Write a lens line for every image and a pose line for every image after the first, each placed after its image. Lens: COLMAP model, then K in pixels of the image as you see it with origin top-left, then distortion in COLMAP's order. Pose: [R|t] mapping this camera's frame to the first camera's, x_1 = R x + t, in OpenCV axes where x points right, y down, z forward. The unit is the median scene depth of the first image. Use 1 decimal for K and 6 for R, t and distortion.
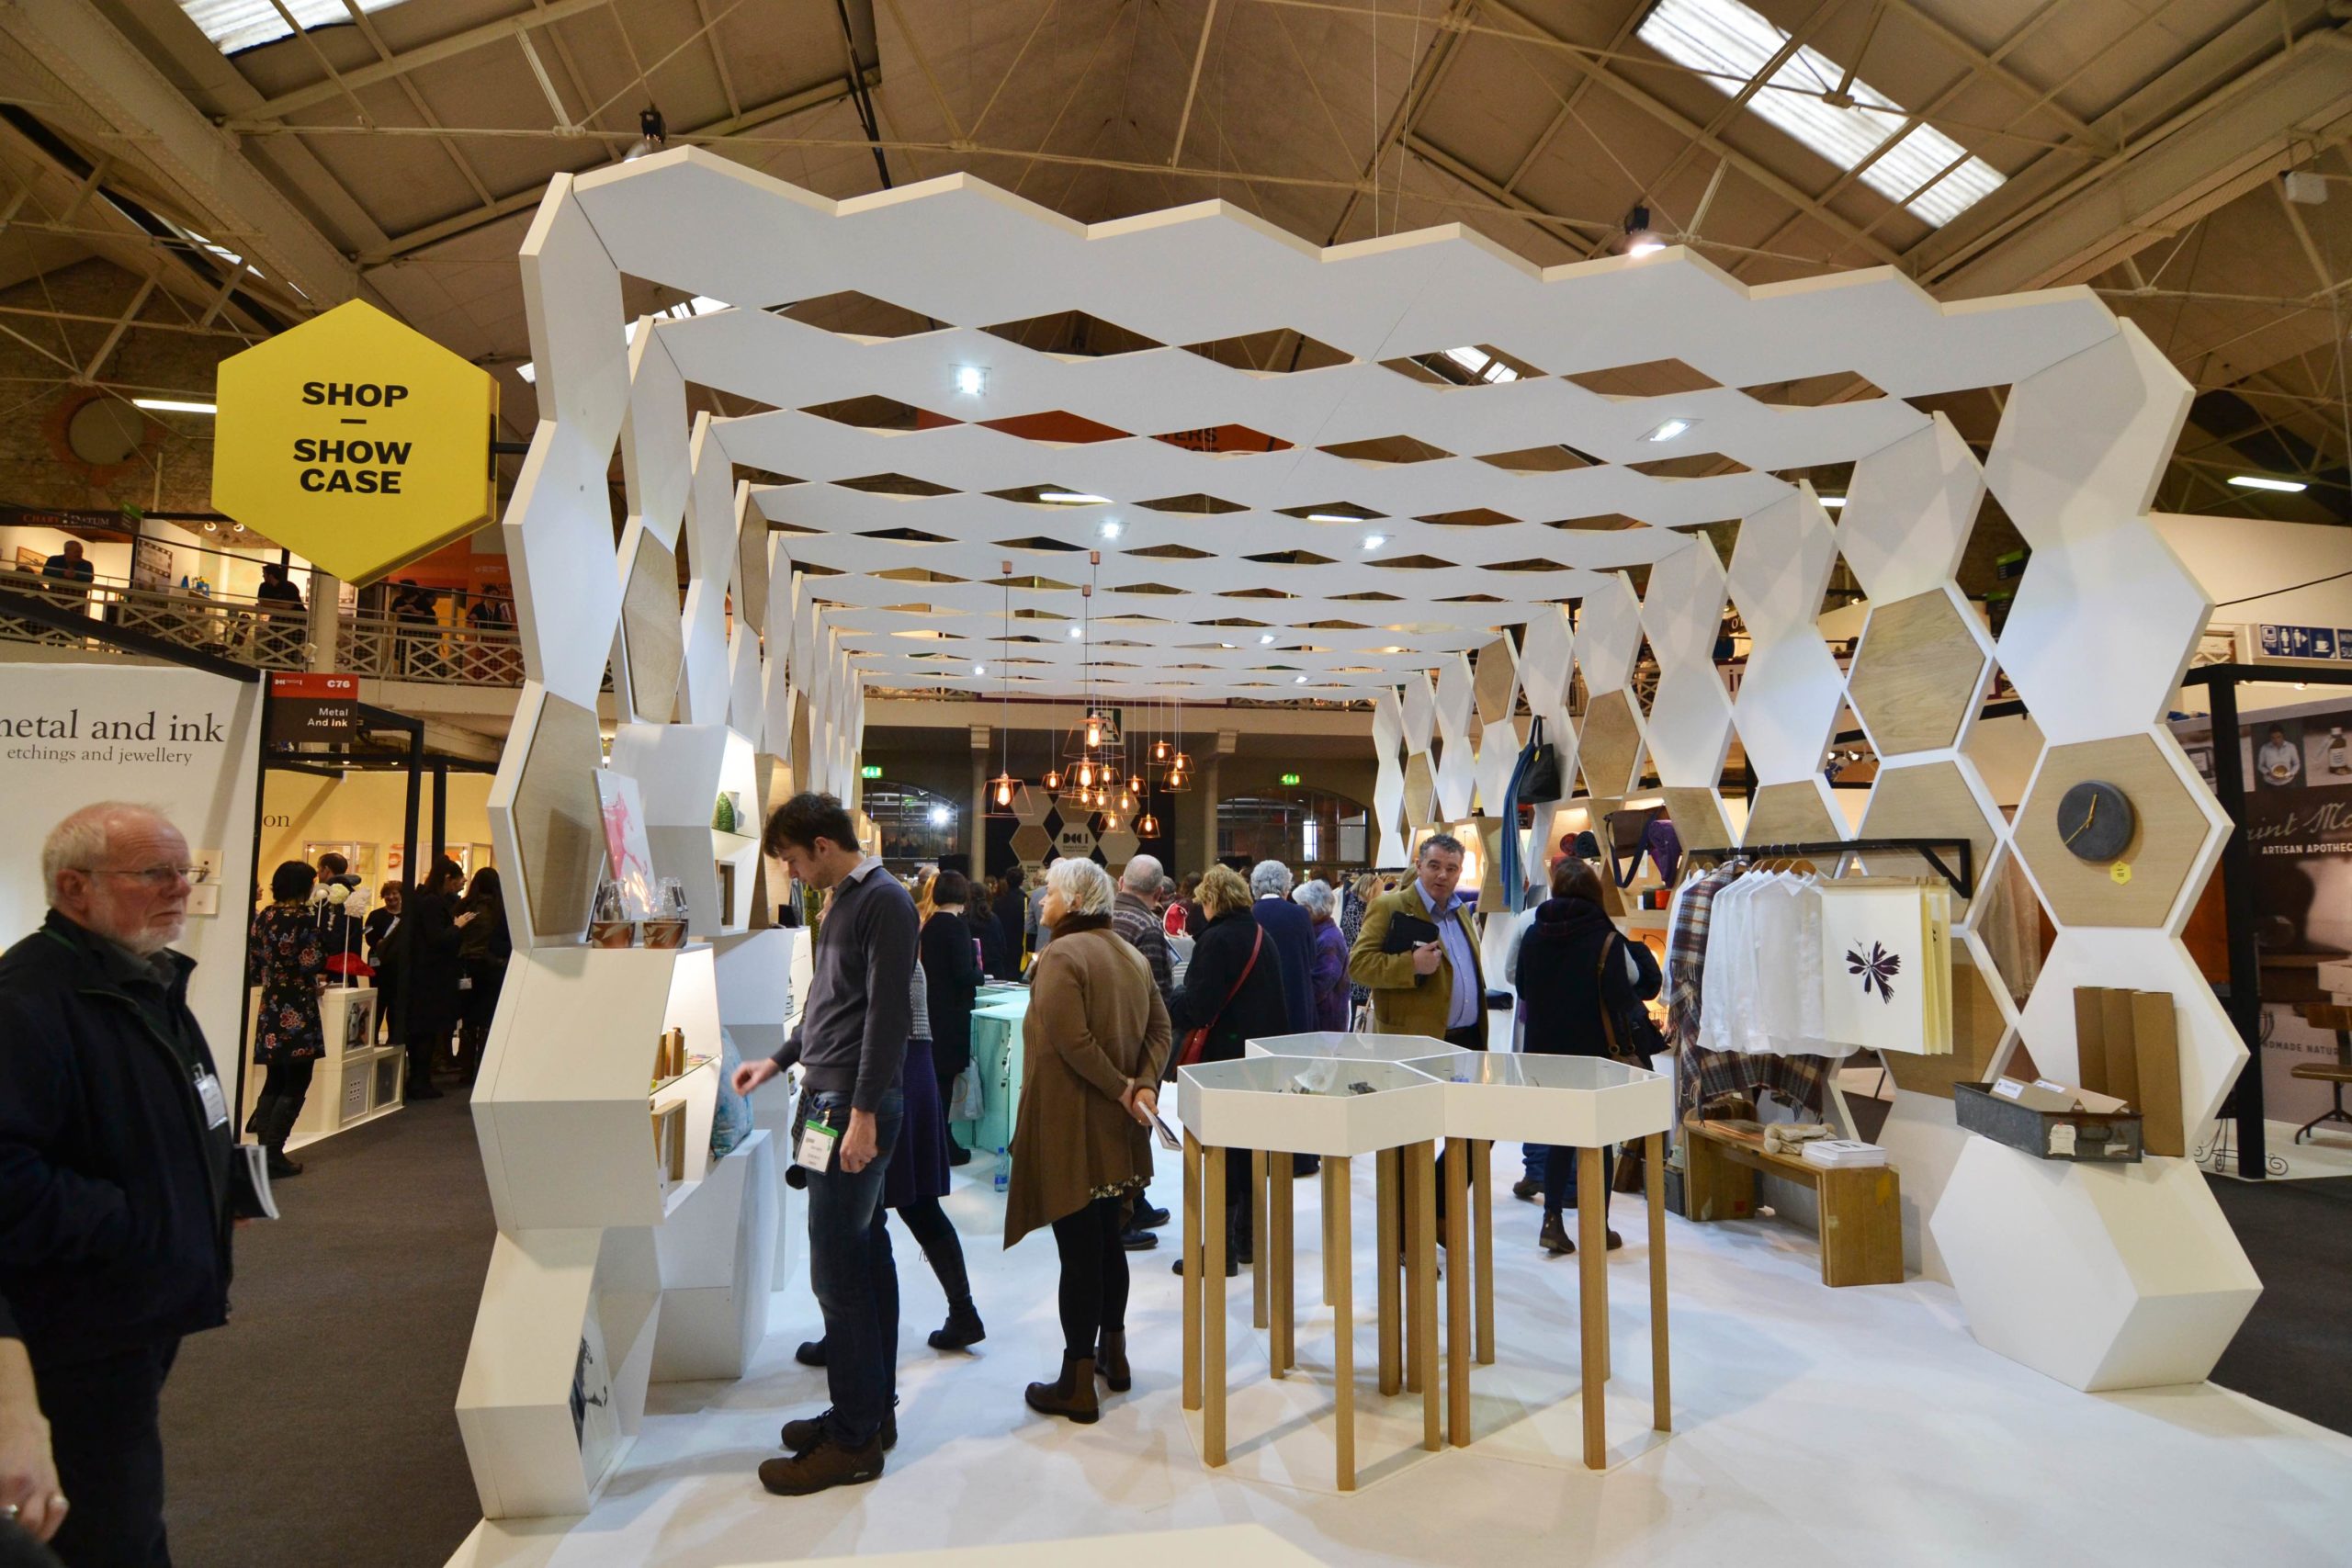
lens RADIAL K [[1106.8, 0, 1176.0], [0, 1106.8, 784.0], [0, 0, 1]] dist [-0.001554, -0.000312]
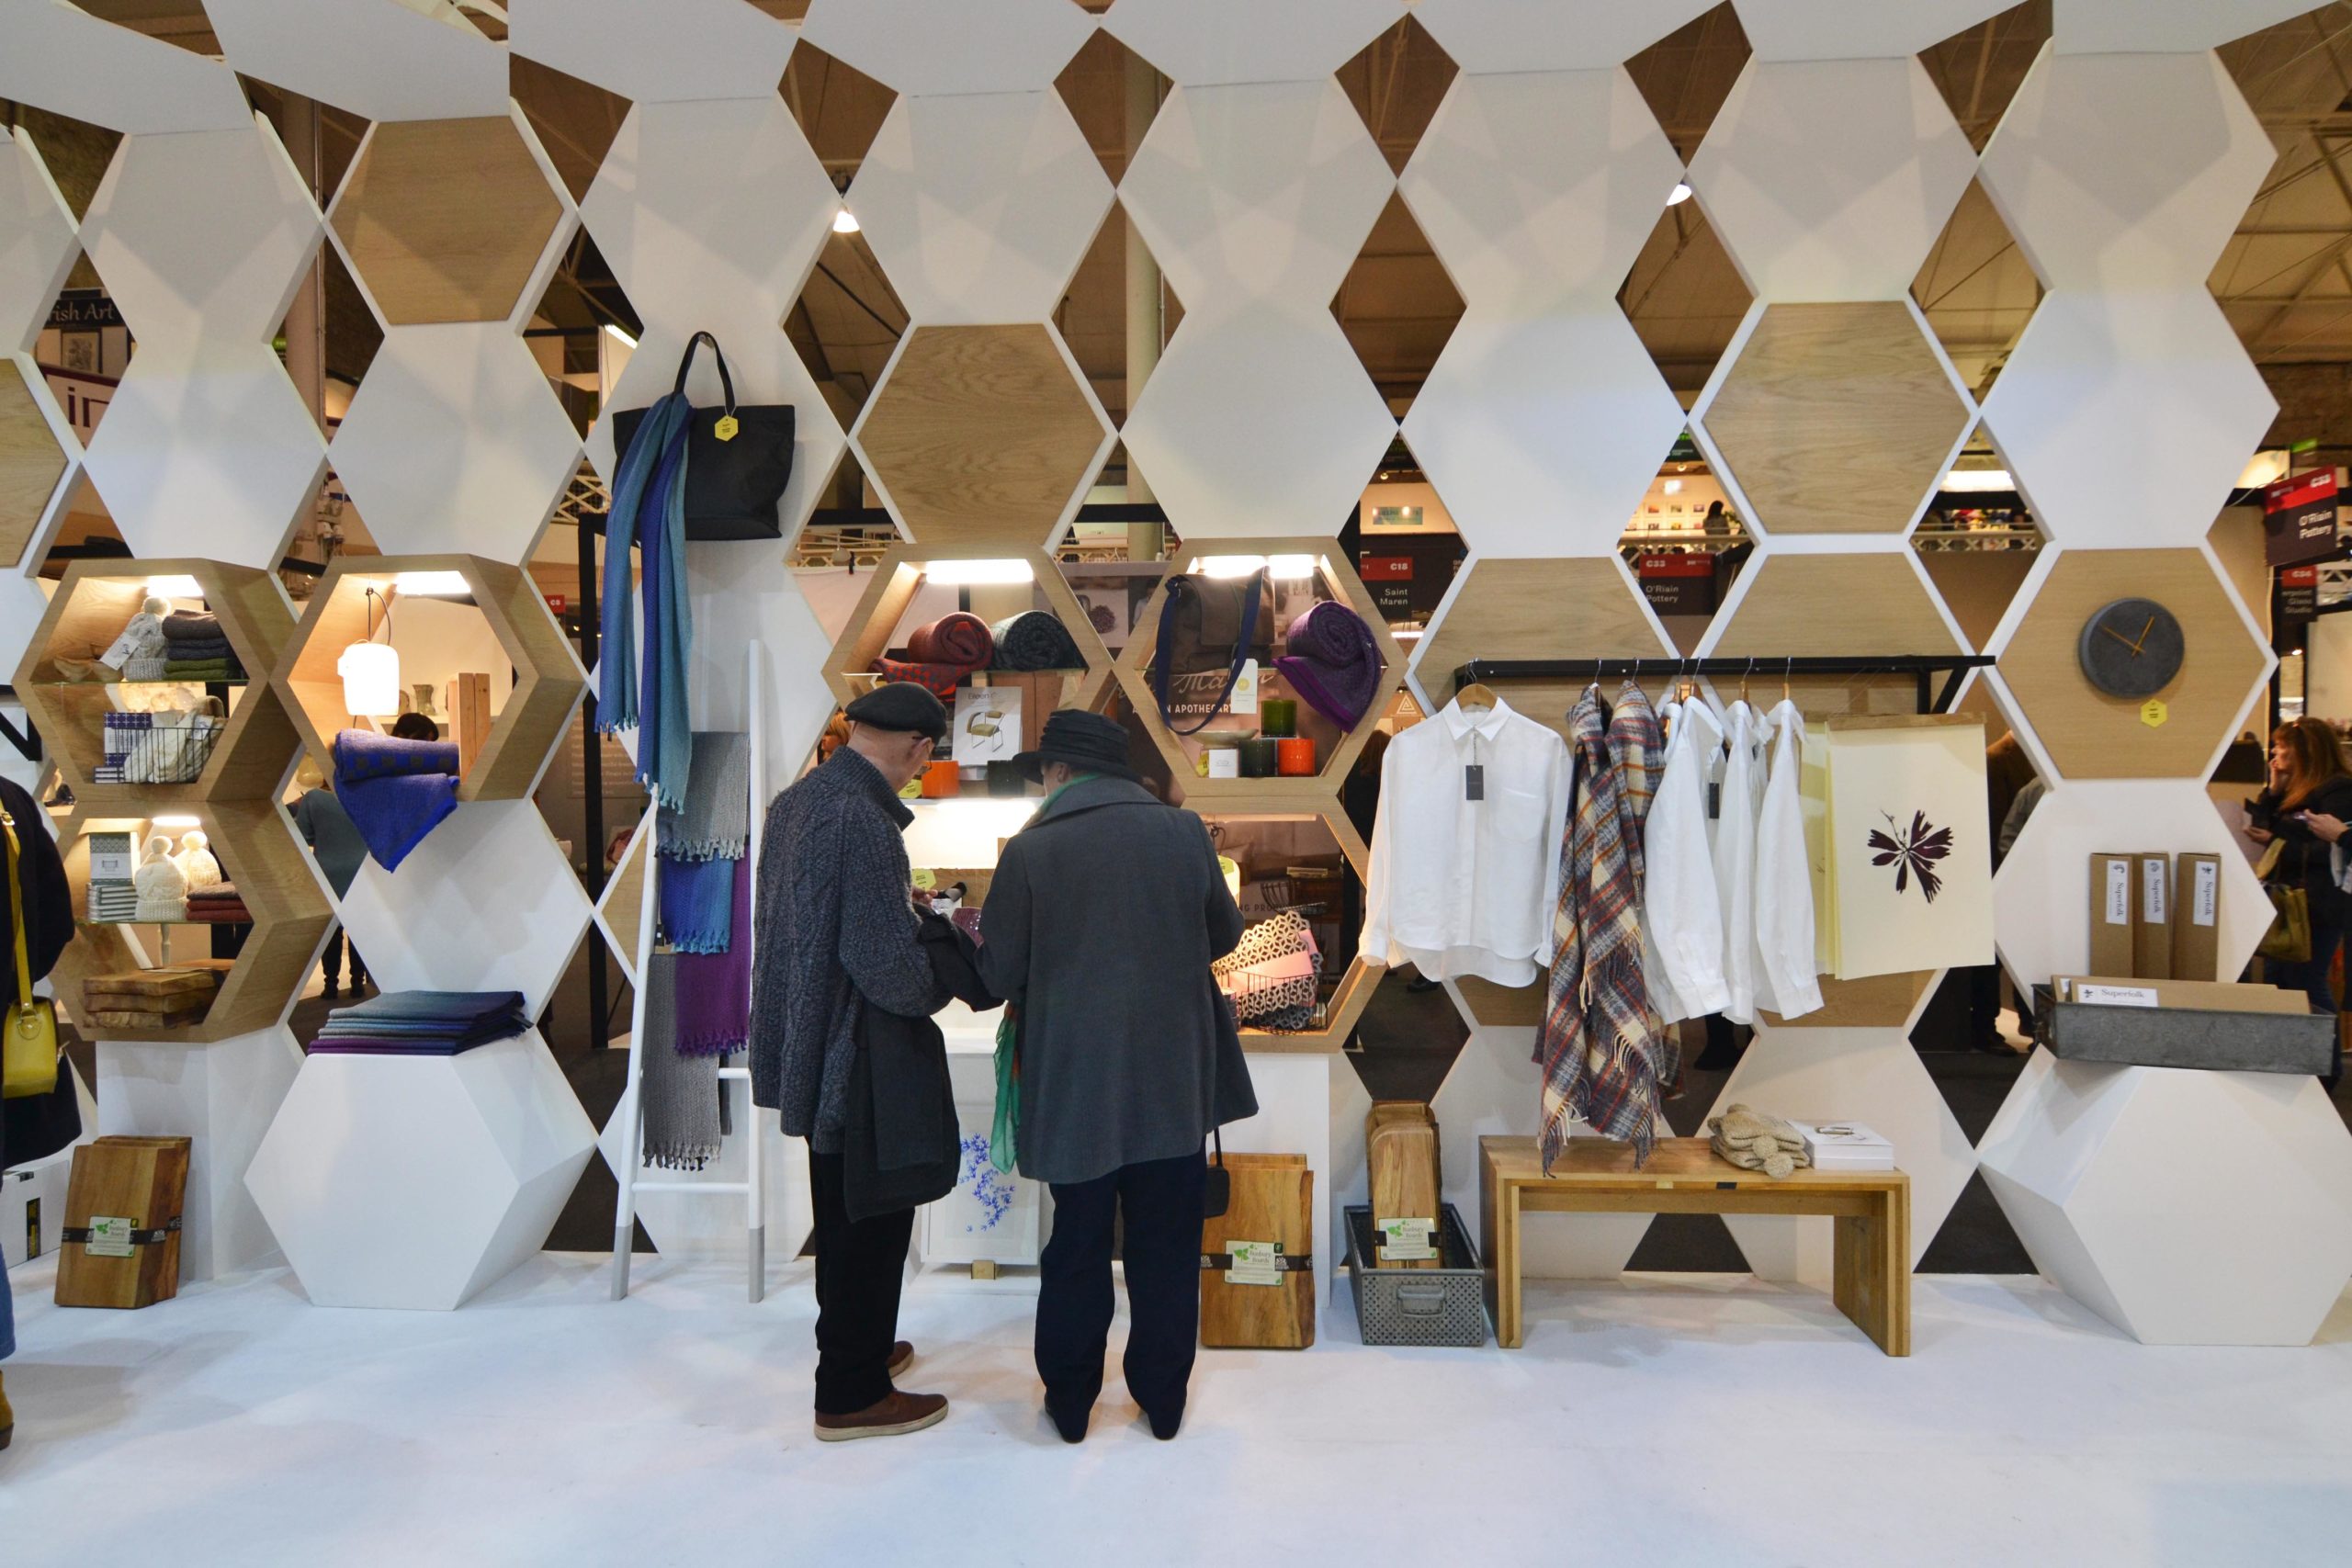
lens RADIAL K [[1277.9, 0, 1178.9], [0, 1277.9, 811.5], [0, 0, 1]] dist [0.000000, 0.000330]
pose [[0.225481, -0.042931, 0.973301, -0.194842], [-0.089027, 0.993941, 0.064466, 0.123818], [-0.970171, -0.101186, 0.220292, 1.174007]]
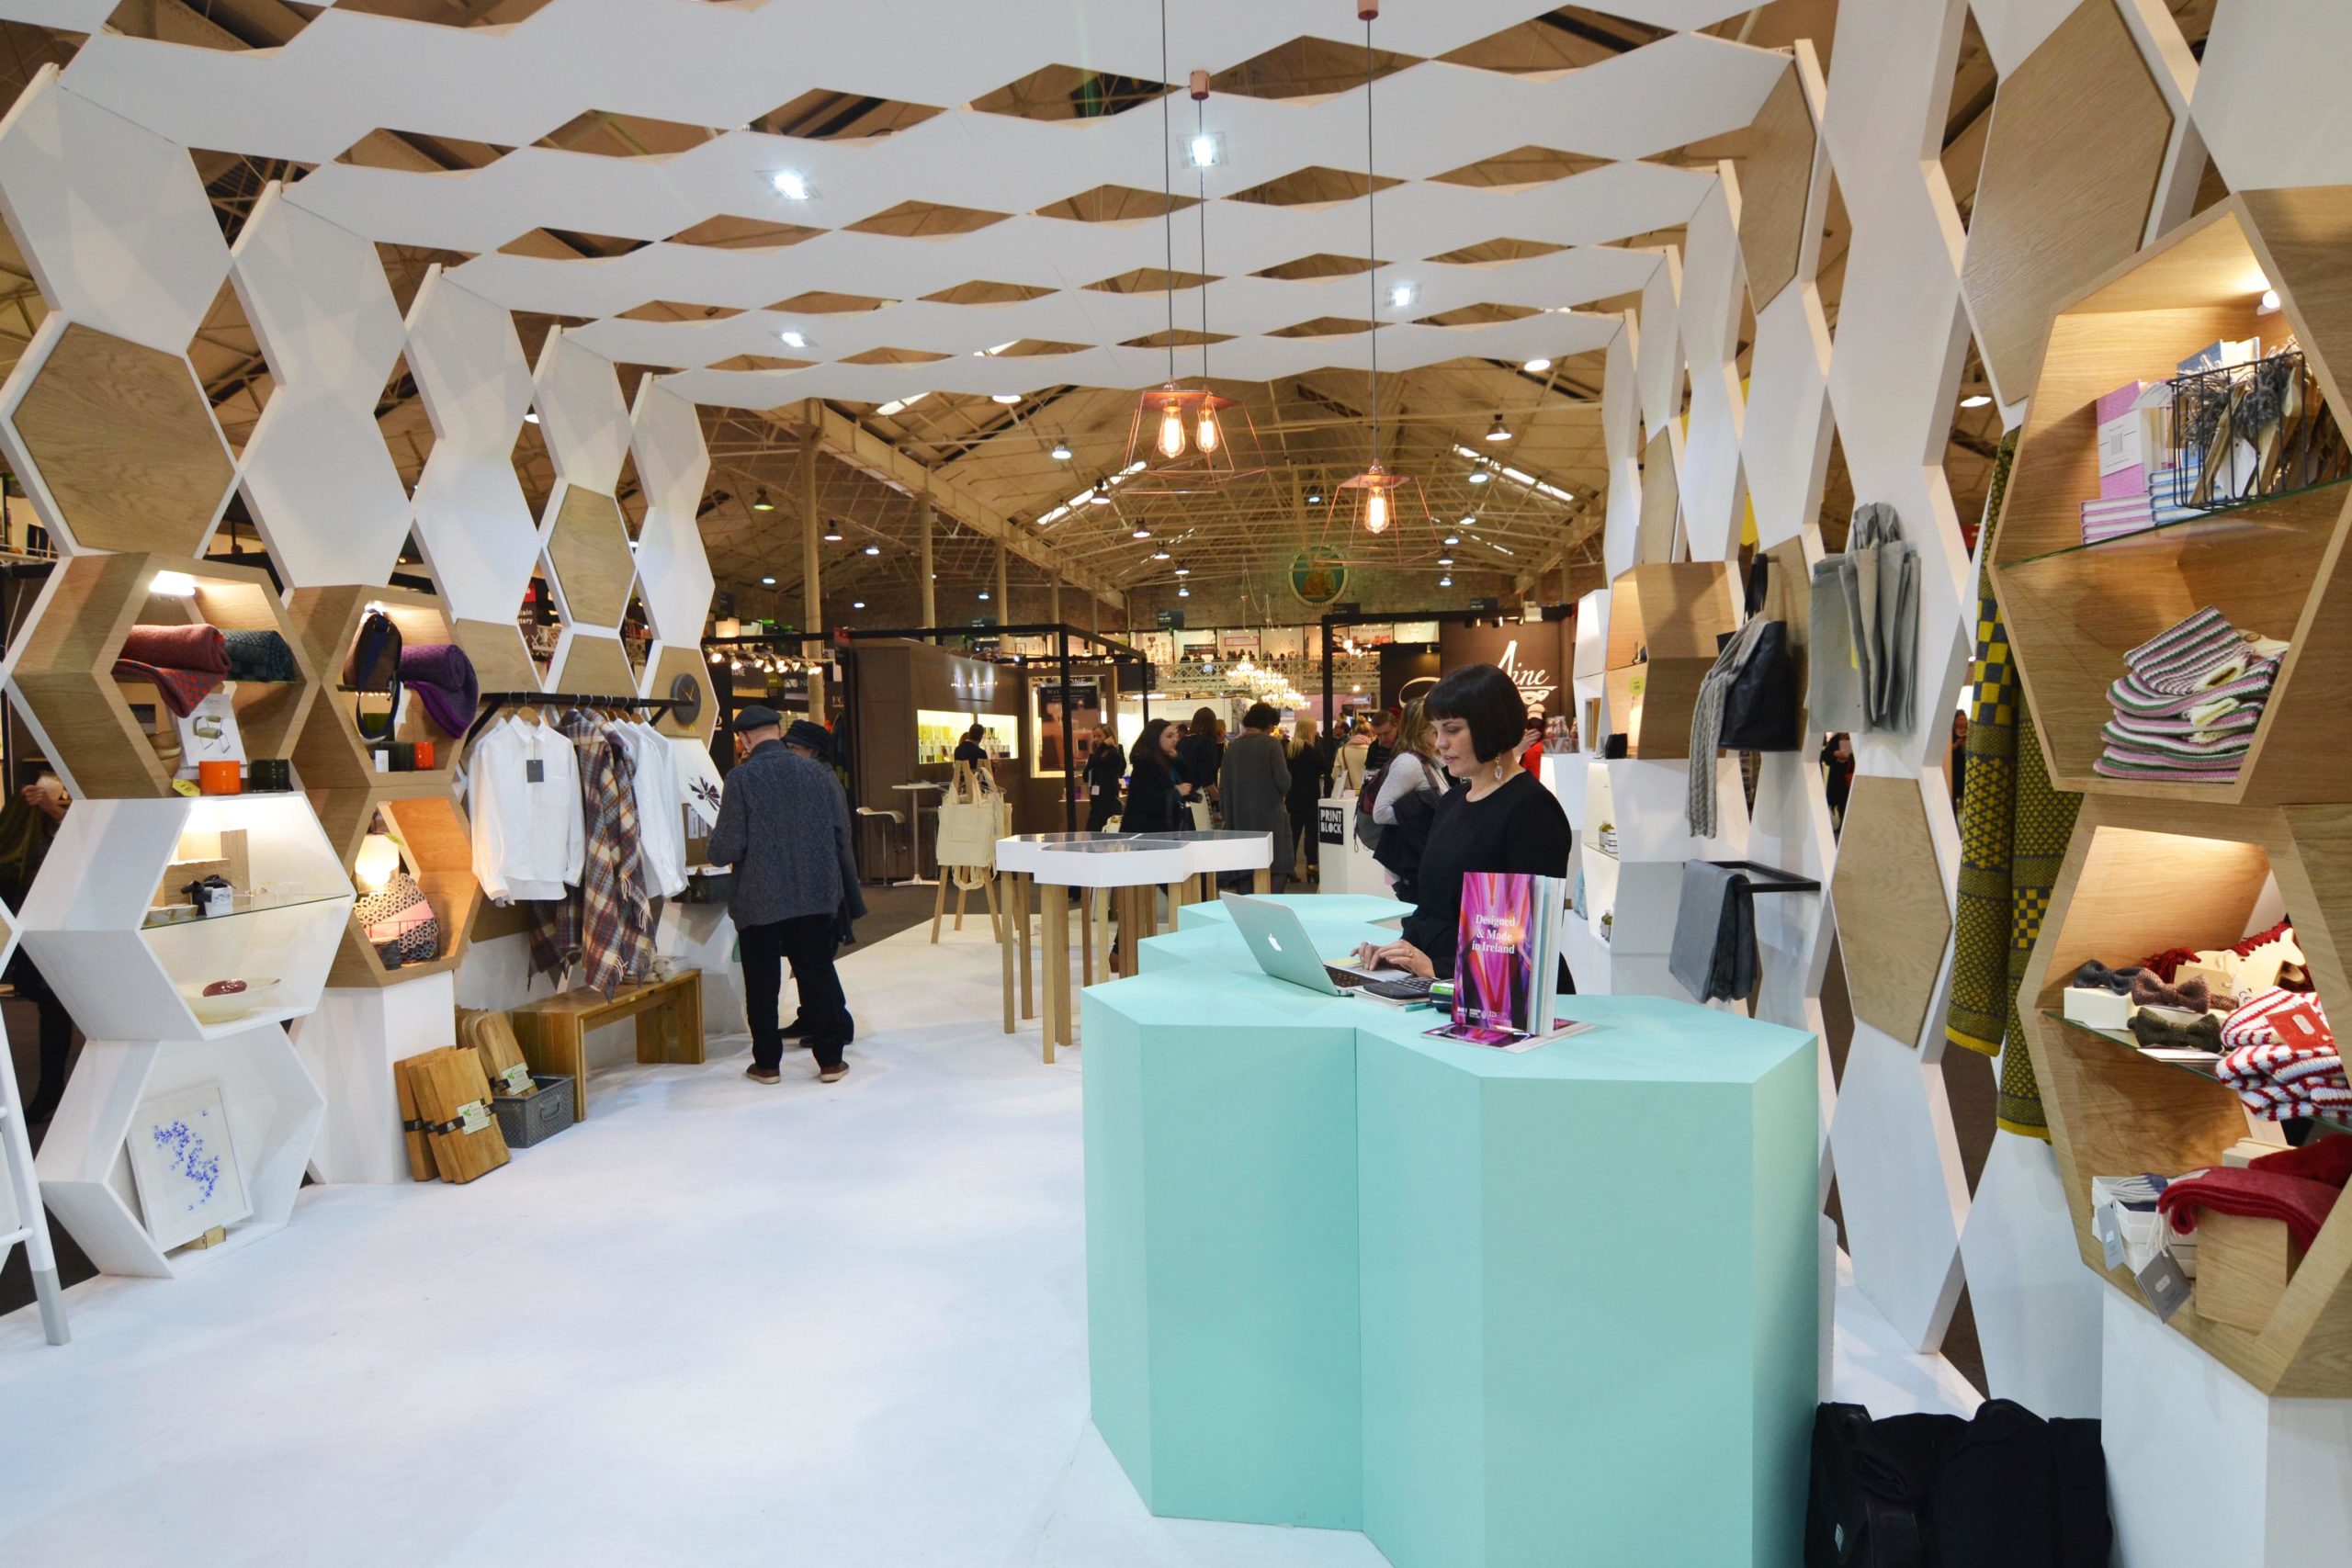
lens RADIAL K [[1277.9, 0, 1178.9], [0, 1277.9, 811.5], [0, 0, 1]] dist [0.000000, 0.000330]
pose [[-0.952383, -0.005577, 0.304854, -0.335434], [-0.017885, 0.999133, -0.037596, 0.209487], [-0.304380, -0.041258, -0.951657, 2.095602]]
